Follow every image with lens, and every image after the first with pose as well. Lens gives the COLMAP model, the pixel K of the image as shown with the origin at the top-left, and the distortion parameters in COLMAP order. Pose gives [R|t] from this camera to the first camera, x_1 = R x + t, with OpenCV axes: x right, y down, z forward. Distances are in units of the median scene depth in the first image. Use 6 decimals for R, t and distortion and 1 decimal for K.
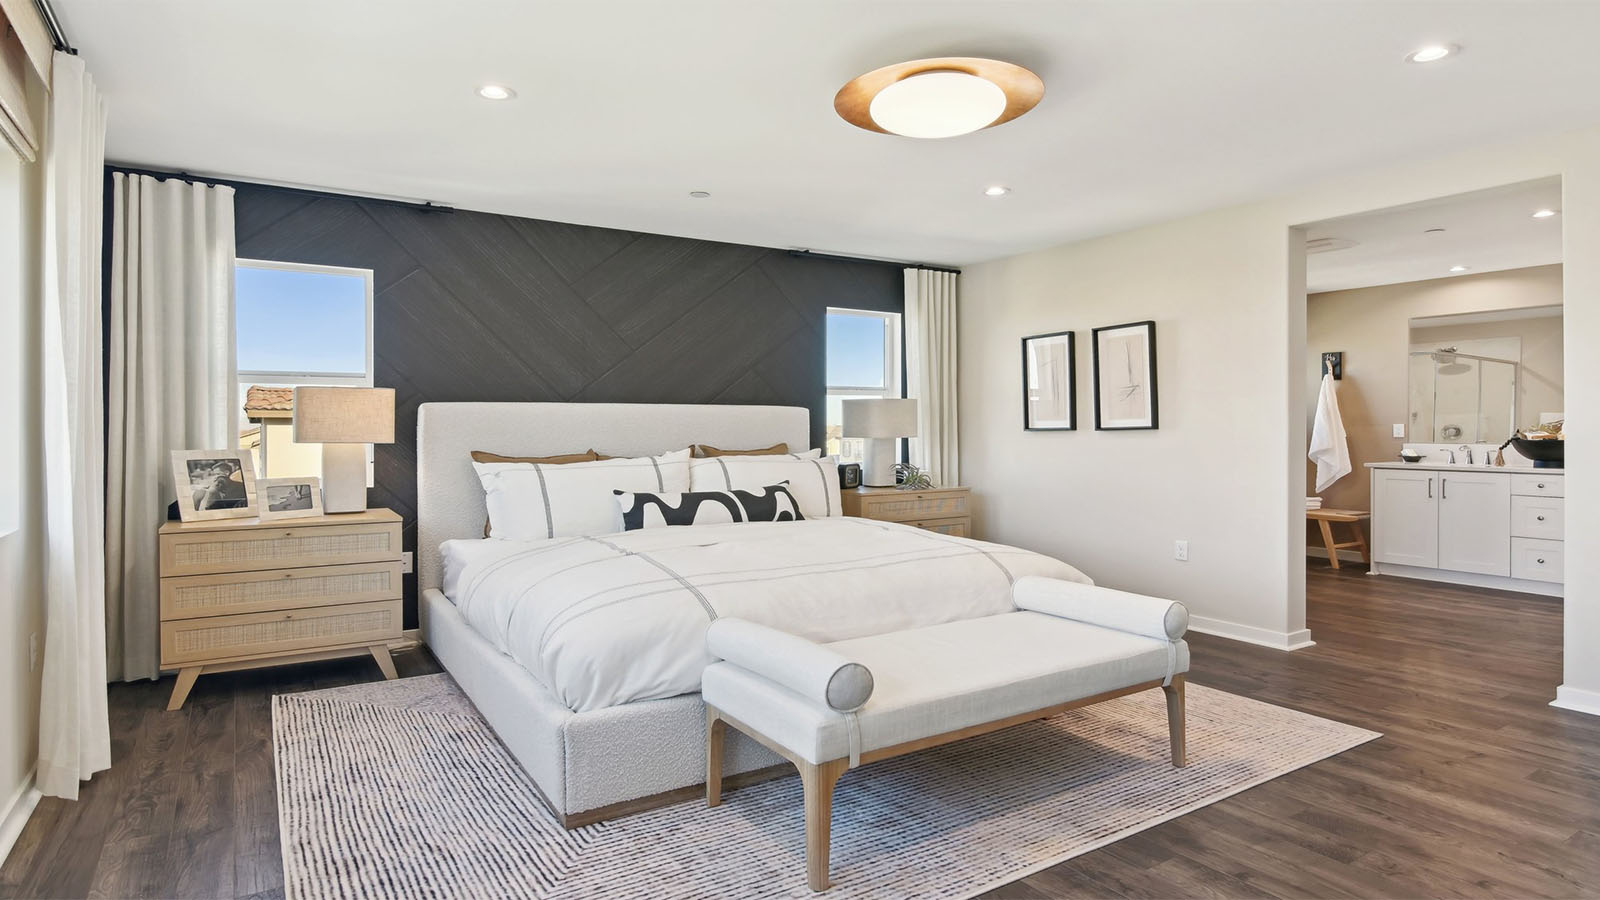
lens RADIAL K [[878.0, 0, 793.0], [0, 878.0, 435.9], [0, 0, 1]] dist [-0.011055, 0.001070]
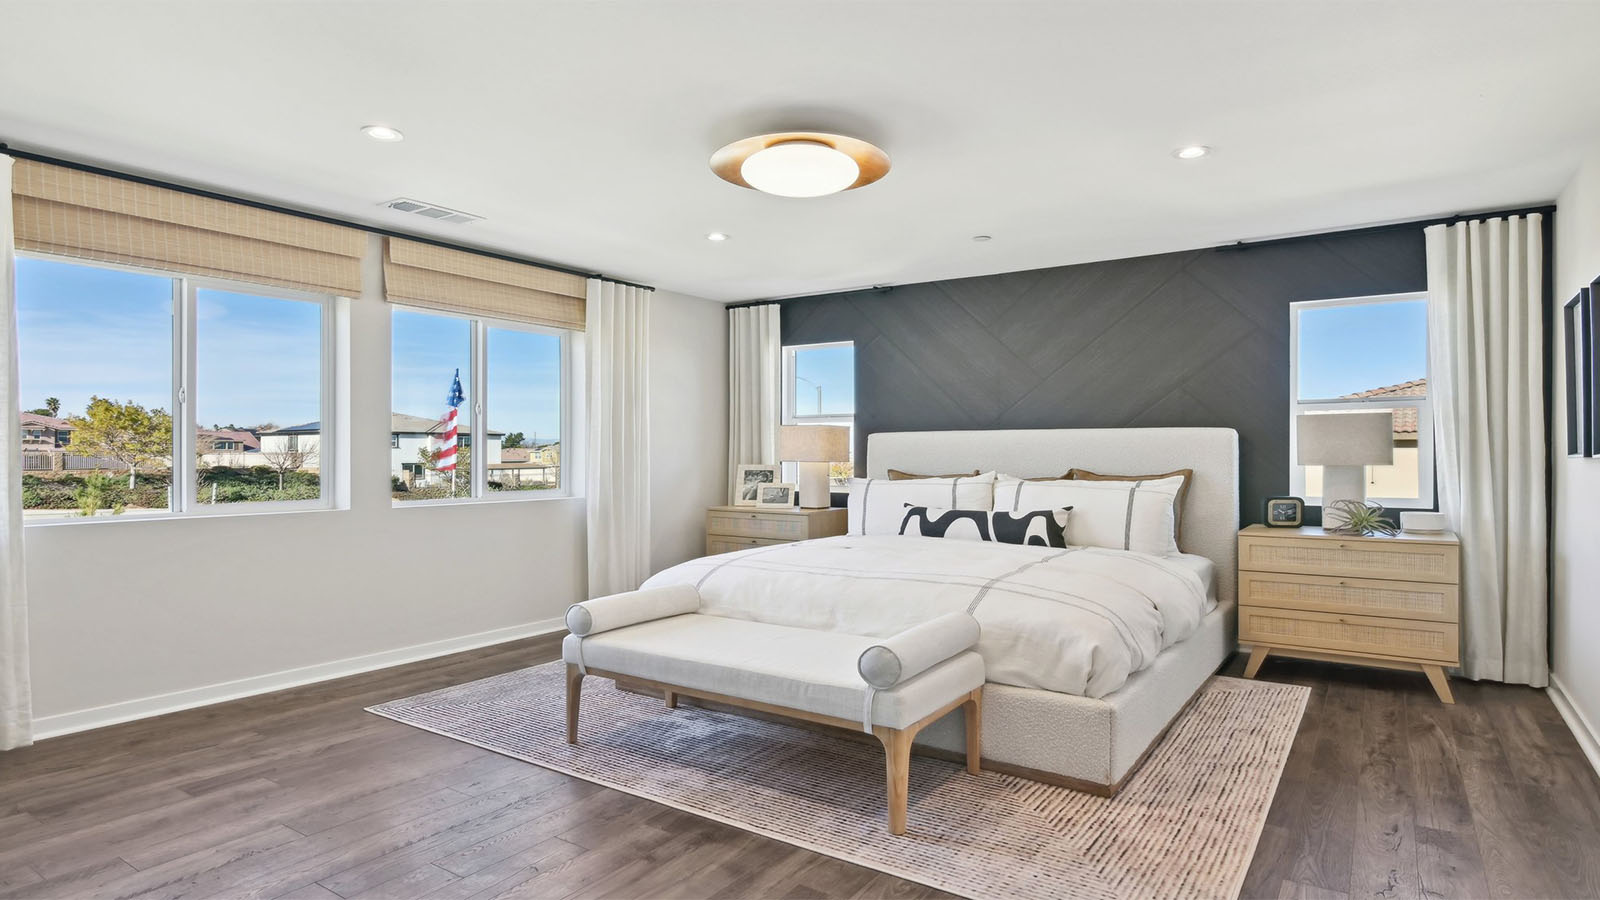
lens RADIAL K [[878.0, 0, 809.2], [0, 878.0, 442.7], [0, 0, 1]] dist [-0.011055, 0.001070]
pose [[0.400647, -0.007299, -0.916204, 0.834122], [-0.008509, 0.999896, -0.011686, -0.006418], [0.916193, 0.012478, 0.400543, 0.378804]]
